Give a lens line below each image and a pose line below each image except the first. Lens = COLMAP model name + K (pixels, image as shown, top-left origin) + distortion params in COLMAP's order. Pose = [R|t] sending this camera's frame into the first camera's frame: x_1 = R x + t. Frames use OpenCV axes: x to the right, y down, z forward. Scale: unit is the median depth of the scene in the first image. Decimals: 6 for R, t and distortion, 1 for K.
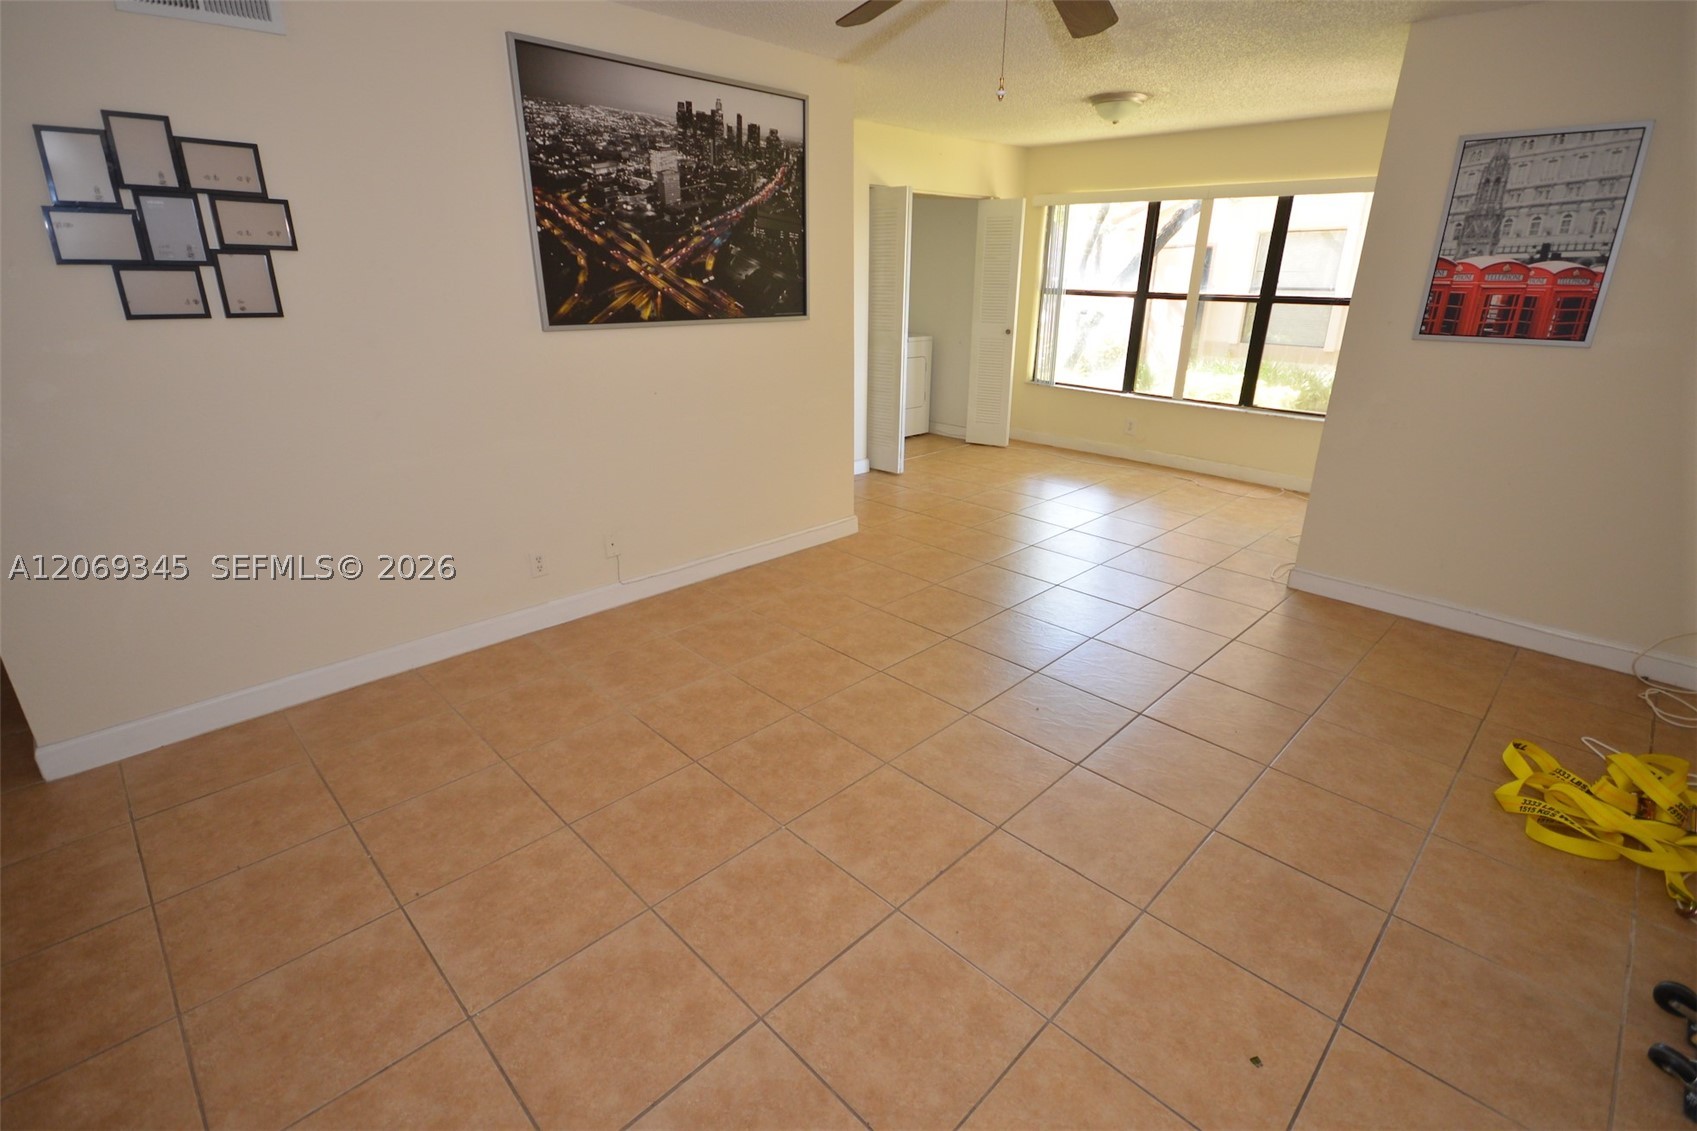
lens RADIAL K [[785.3, 0, 848.5], [0, 785.3, 565.5], [0, 0, 1]] dist [-0.001338, -0.001634]
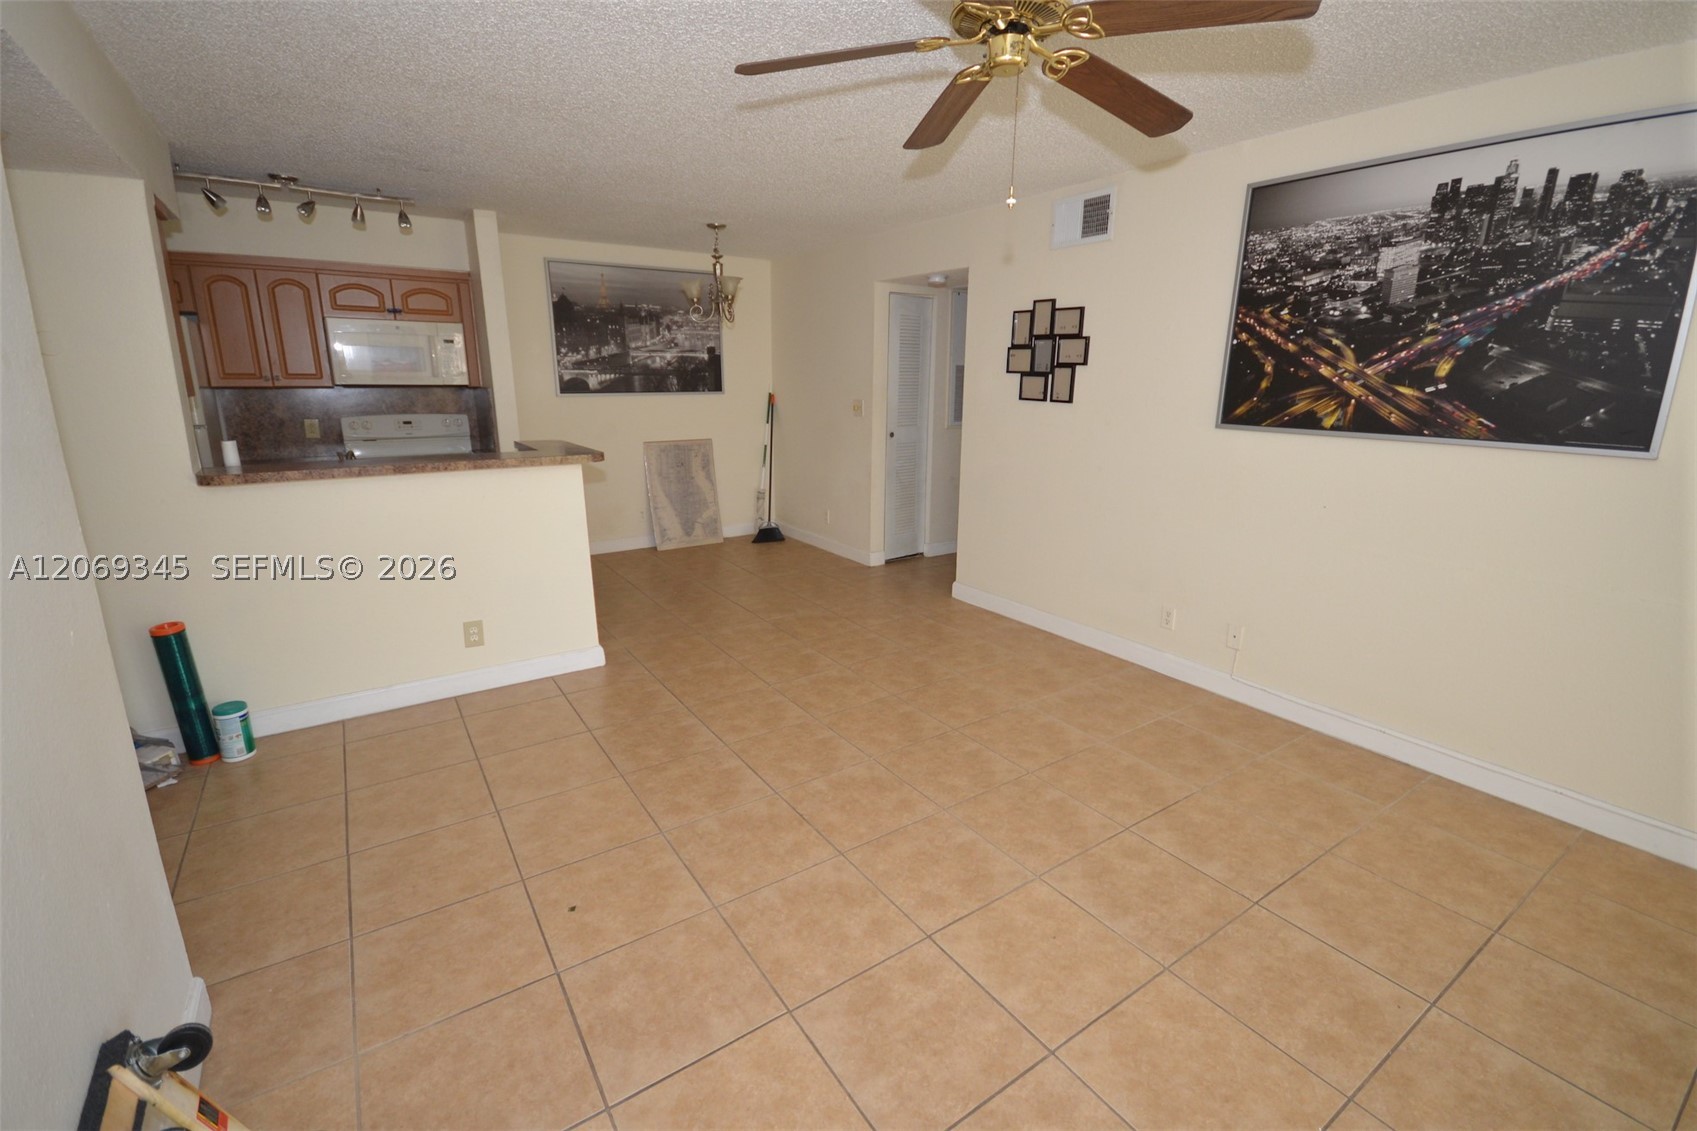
lens RADIAL K [[739.5, 0, 853.6], [0, 739.5, 563.6], [0, 0, 1]] dist [0.008585, -0.012000]
pose [[-0.185550, 0.236950, -0.953638, 0.759551], [-0.349031, 0.891313, 0.289375, -0.240012], [0.918558, 0.386543, -0.082680, 0.652396]]
